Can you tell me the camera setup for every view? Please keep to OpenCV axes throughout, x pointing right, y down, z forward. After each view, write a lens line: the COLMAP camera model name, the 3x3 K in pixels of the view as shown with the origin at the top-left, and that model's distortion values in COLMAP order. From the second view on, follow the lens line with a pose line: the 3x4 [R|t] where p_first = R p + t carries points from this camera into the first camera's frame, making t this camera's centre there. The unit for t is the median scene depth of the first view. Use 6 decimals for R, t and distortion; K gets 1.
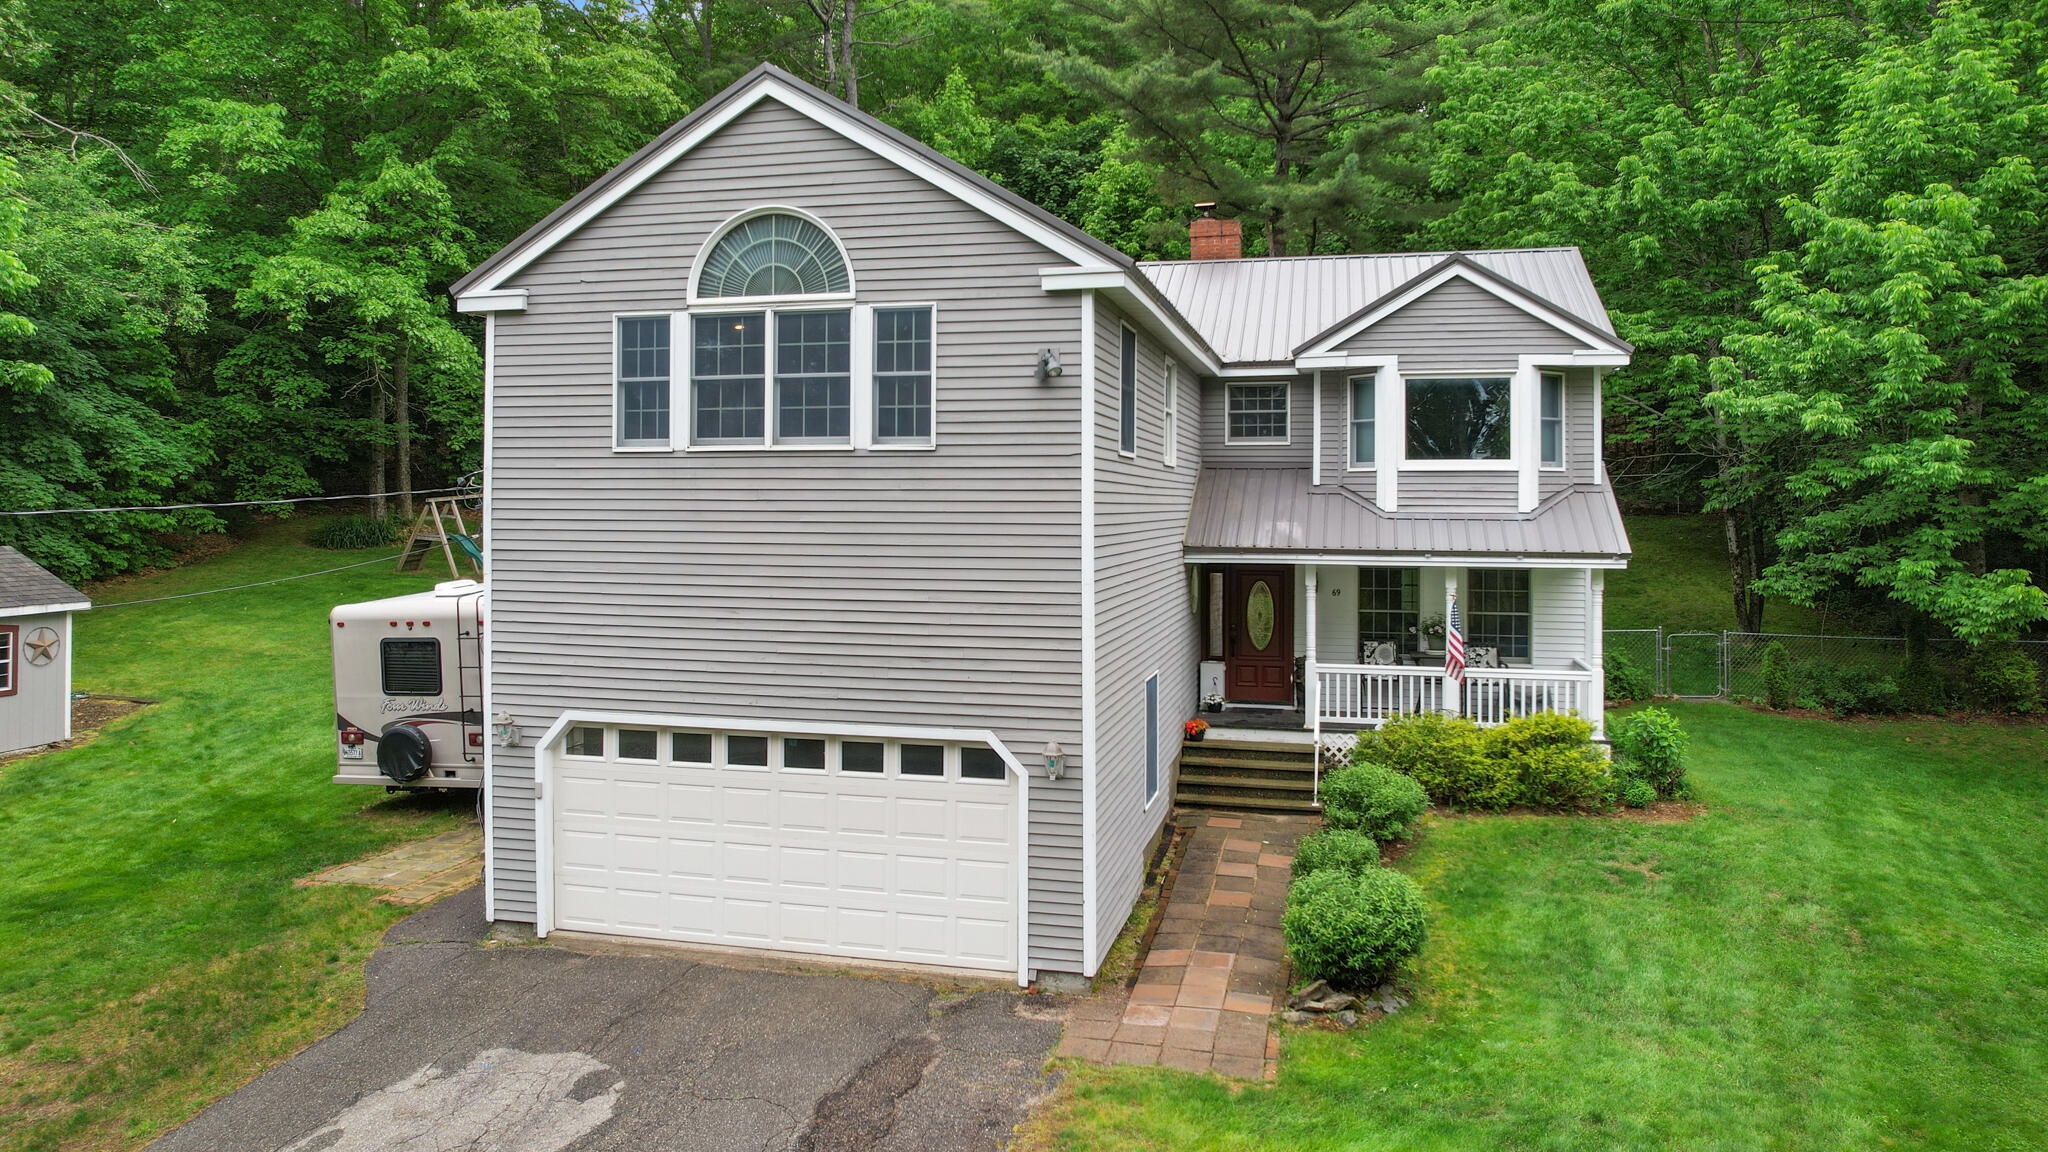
lens RADIAL K [[1334.1, 0, 1017.3], [0, 1334.1, 500.5], [0, 0, 1]] dist [-0.053311, 0.049417]
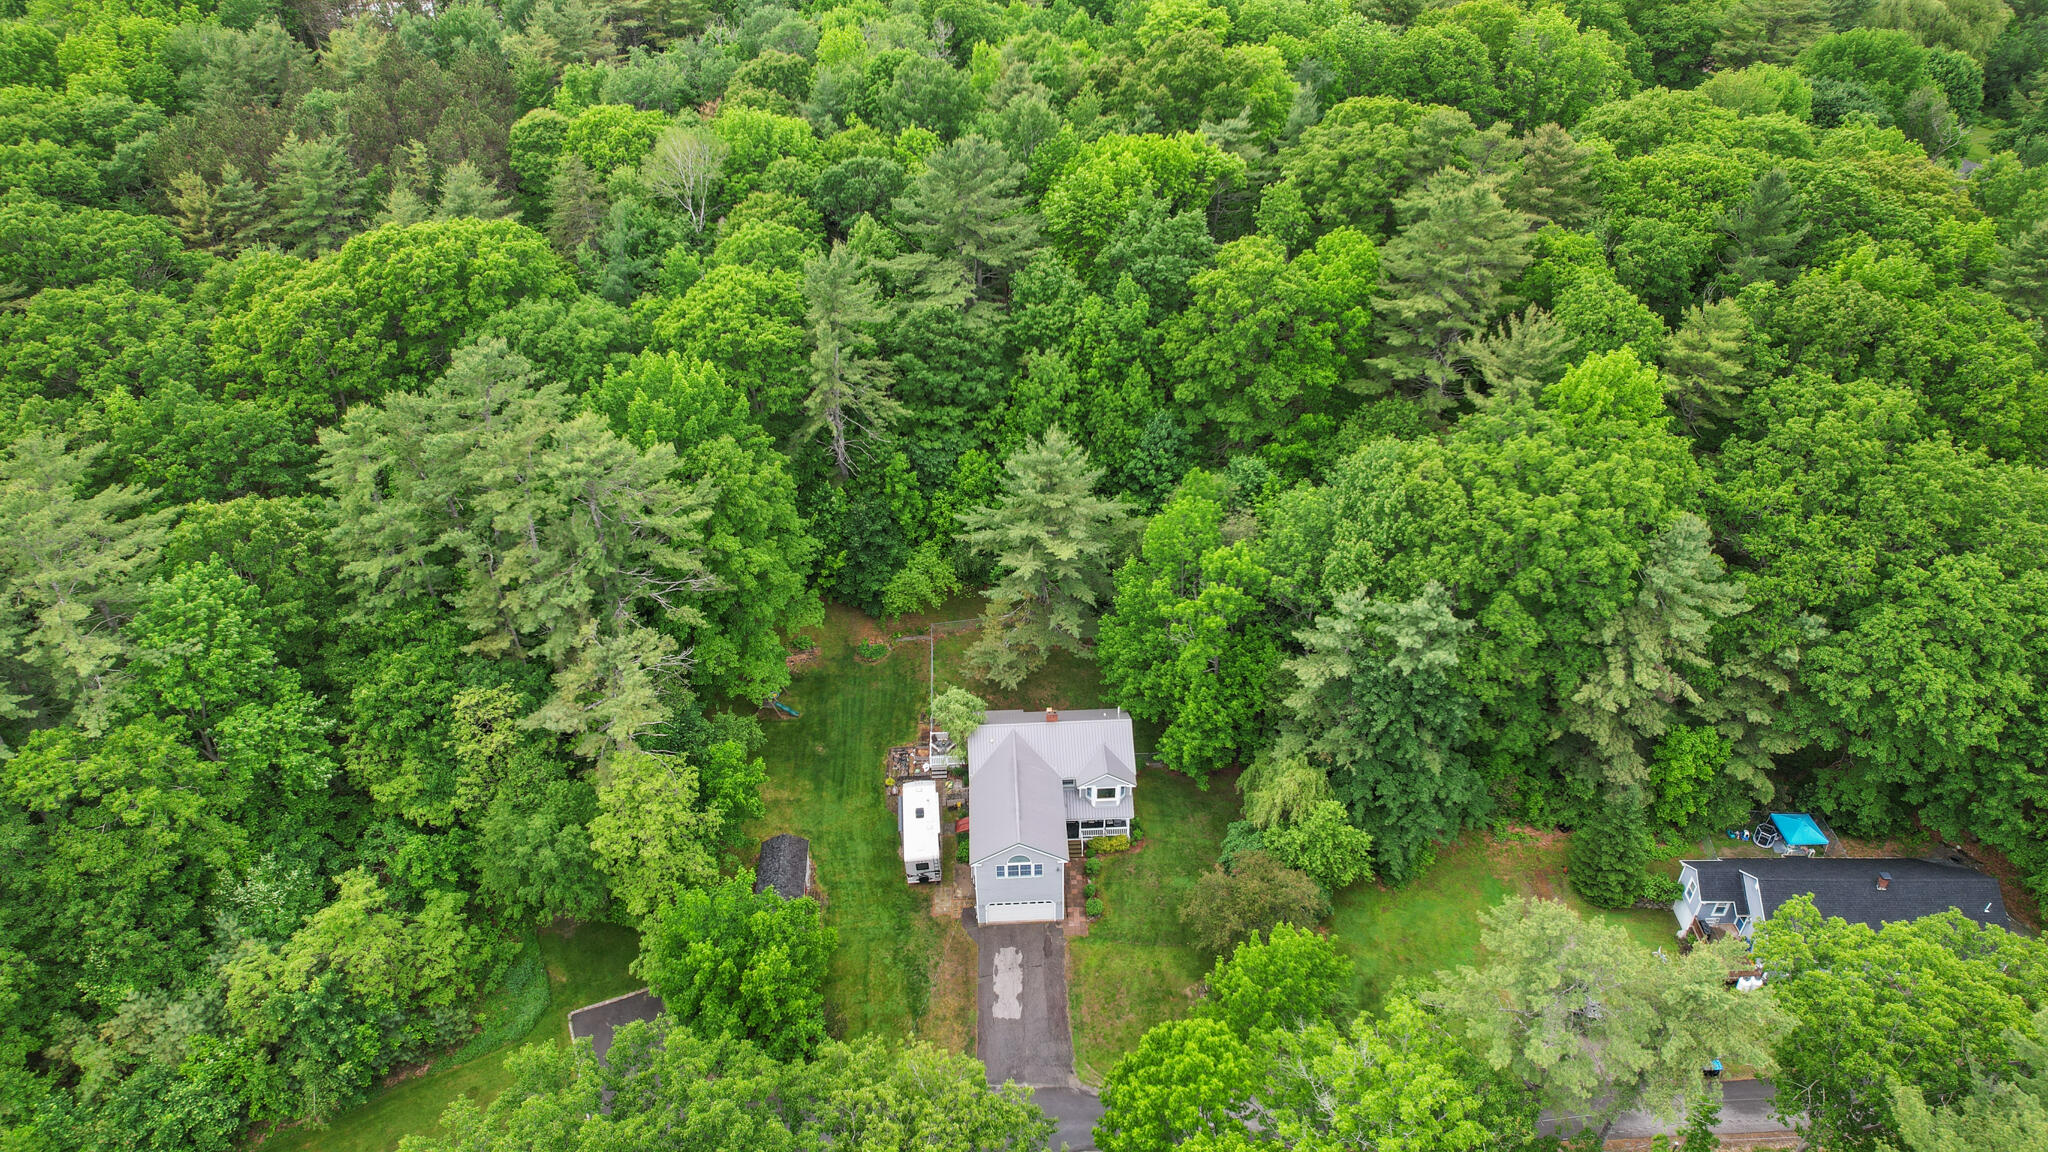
lens RADIAL K [[1309.1, 0, 1024.0], [0, 1309.1, 576.0], [0, 0, 1]] dist [-0.046957, -0.000307]
pose [[0.959136, -0.180042, 0.218272, -1.420286], [0.017834, 0.808363, 0.588414, -5.567773], [-0.282382, -0.560477, 0.778541, -3.661167]]
